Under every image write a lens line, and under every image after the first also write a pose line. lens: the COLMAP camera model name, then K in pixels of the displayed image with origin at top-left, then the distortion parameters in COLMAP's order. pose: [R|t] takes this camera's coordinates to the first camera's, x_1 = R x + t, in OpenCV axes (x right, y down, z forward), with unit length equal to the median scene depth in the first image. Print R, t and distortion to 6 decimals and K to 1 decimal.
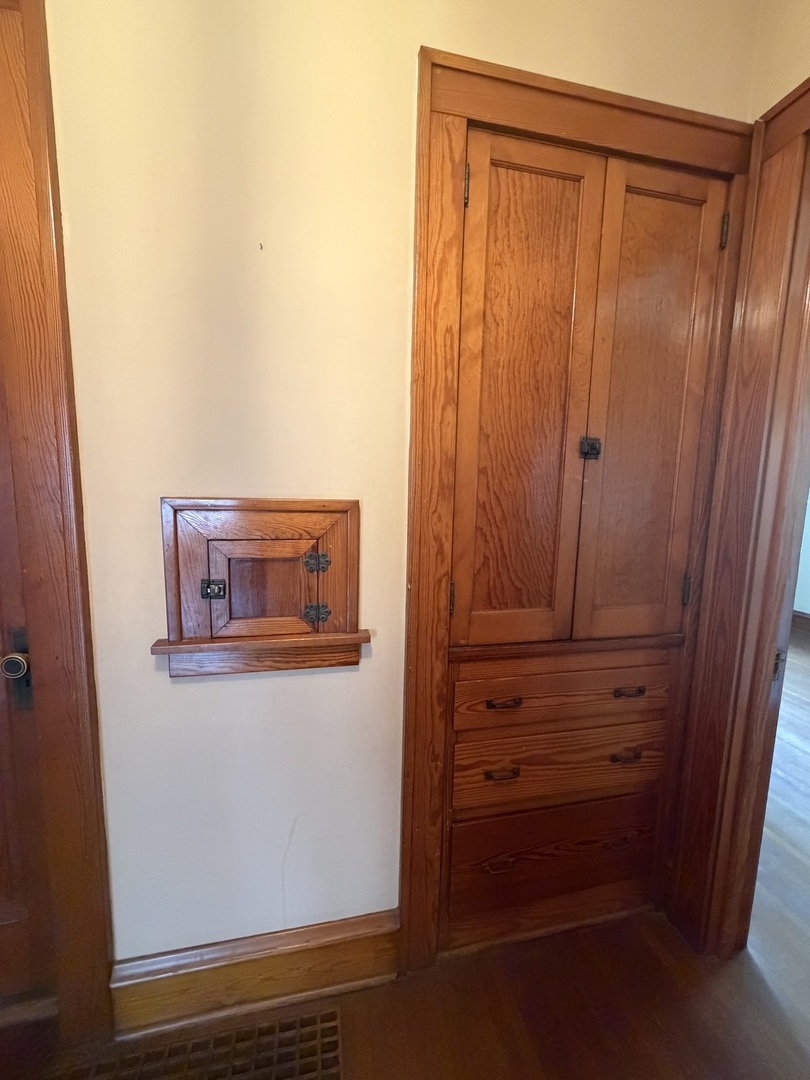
lens RADIAL K [[432.4, 0, 406.5], [0, 432.4, 545.2], [0, 0, 1]] dist [0.003779, -0.000678]
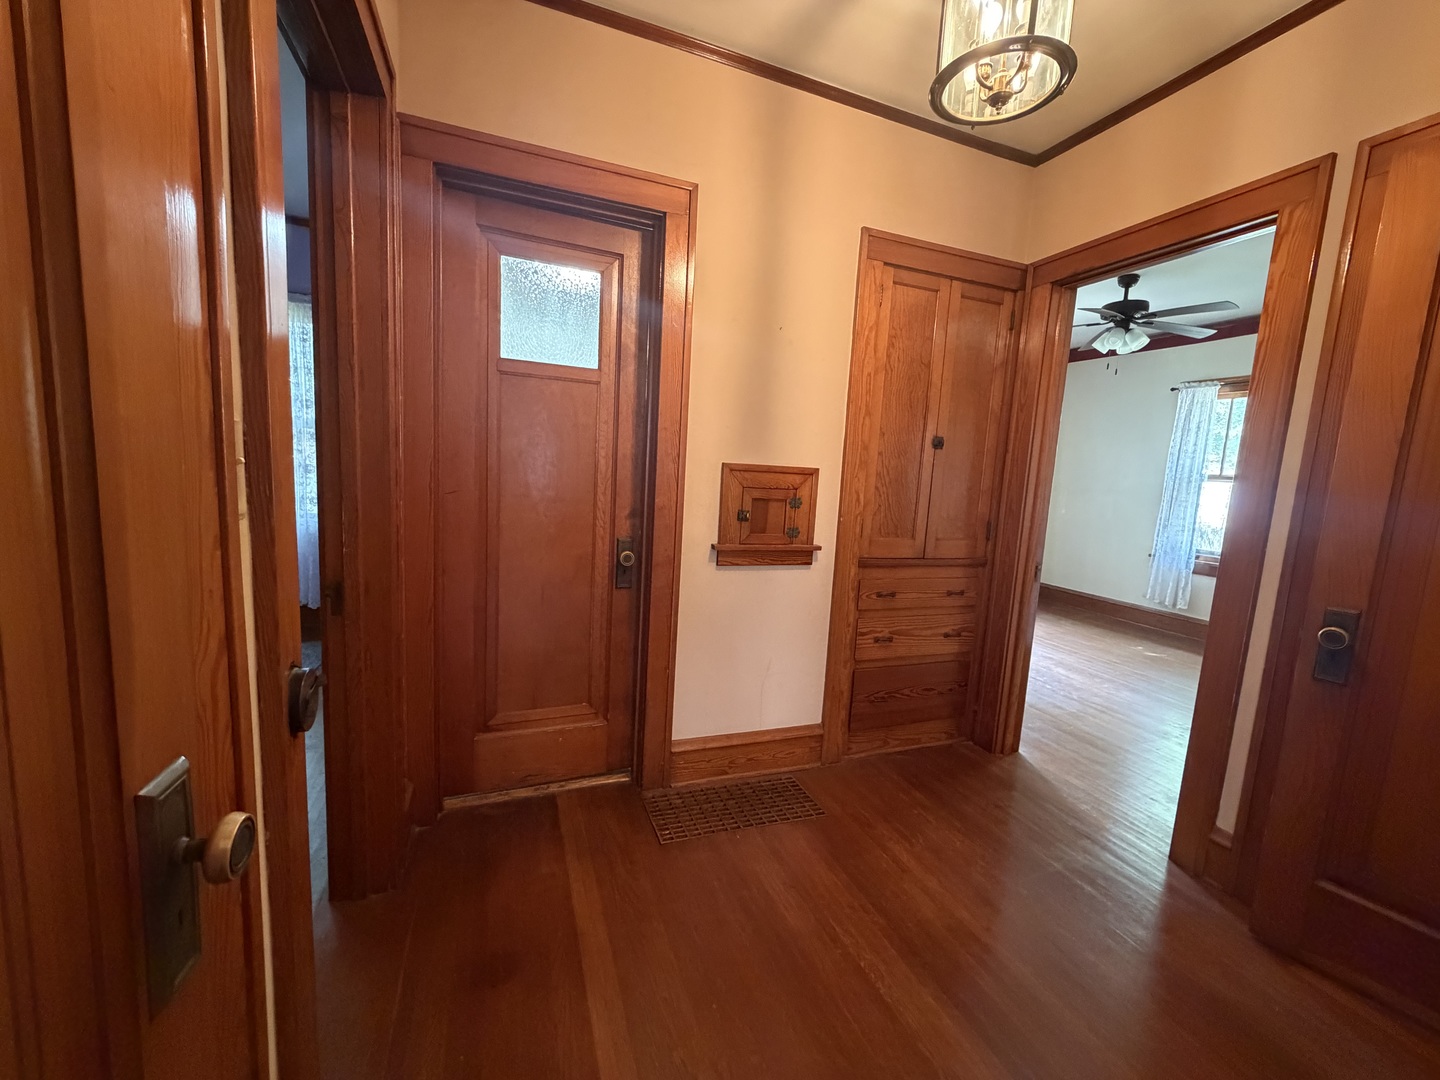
lens RADIAL K [[576.5, 0, 720.0], [0, 576.5, 537.5], [0, 0, 1]] dist [0.003779, -0.000678]
pose [[0.988398, 0.018368, 0.150771, -0.774754], [-0.017747, 0.999828, -0.005459, 0.179206], [-0.150845, 0.002720, 0.988554, -1.132158]]
